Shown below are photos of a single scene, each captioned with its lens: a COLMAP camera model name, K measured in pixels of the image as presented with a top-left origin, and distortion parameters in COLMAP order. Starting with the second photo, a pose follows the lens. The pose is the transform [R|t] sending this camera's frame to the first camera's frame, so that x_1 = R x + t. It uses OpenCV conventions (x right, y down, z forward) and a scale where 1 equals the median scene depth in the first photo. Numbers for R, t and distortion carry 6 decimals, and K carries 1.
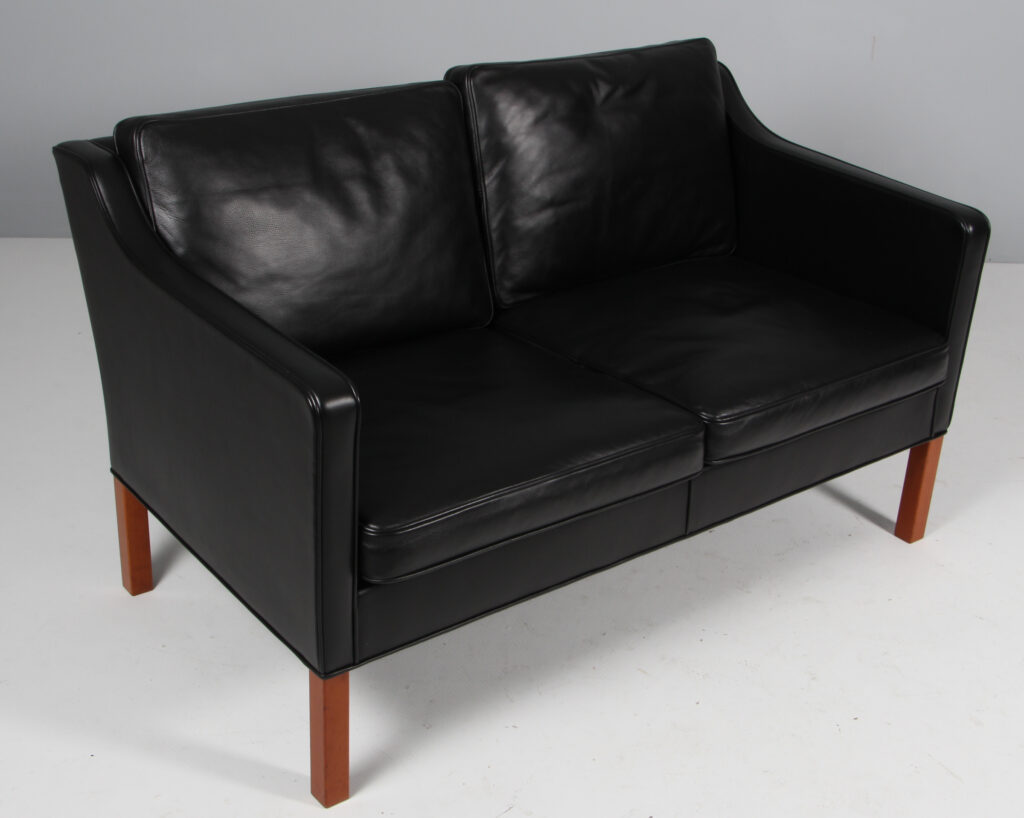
lens RADIAL K [[1424.0, 0, 525.8], [0, 1424.0, 409.1], [0, 0, 1]] dist [-0.055232, -0.012859]
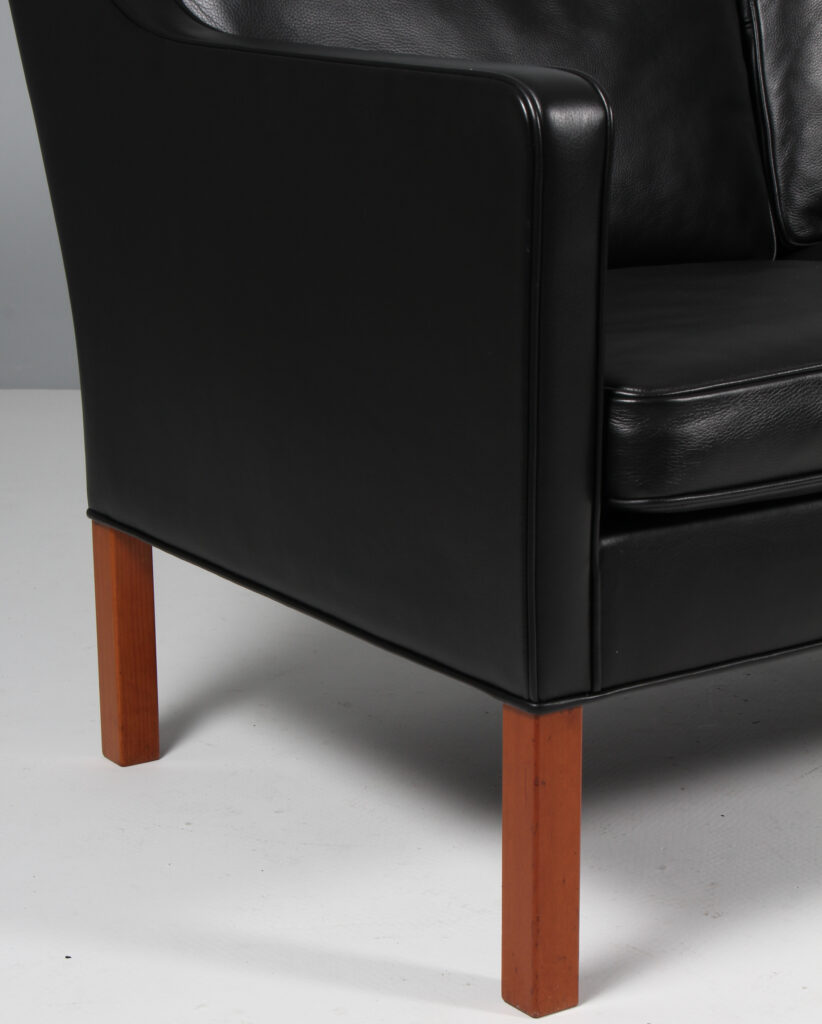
lens RADIAL K [[2443.0, 0, 410.7], [0, 2443.0, 657.1], [0, 0, 1]] dist [0.097141, 0.533035]
pose [[0.994787, -0.035723, -0.095516, -0.079569], [0.019531, 0.986038, -0.165371, 0.243938], [0.100090, 0.162643, 0.981595, 0.099184]]
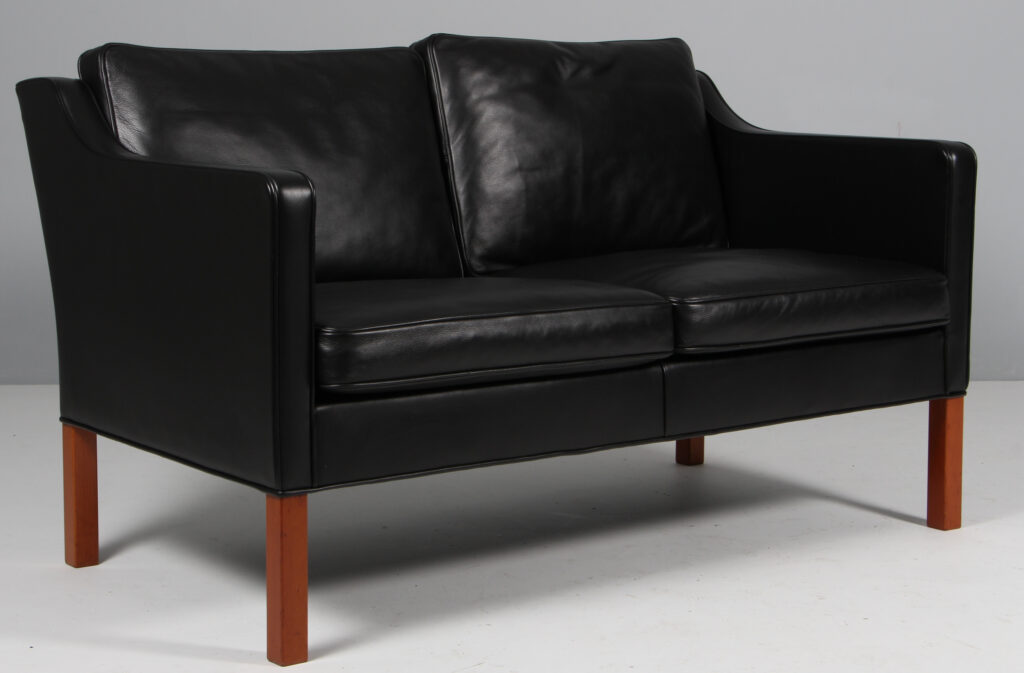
lens RADIAL K [[1956.3, 0, 512.0], [0, 1956.3, 336.5], [0, 0, 1]] dist [0.063848, 0.298064]
pose [[0.998466, -0.047341, -0.028728, 0.046988], [0.035470, 0.945145, -0.324721, 0.410378], [0.042524, 0.323204, 0.945374, -0.236100]]
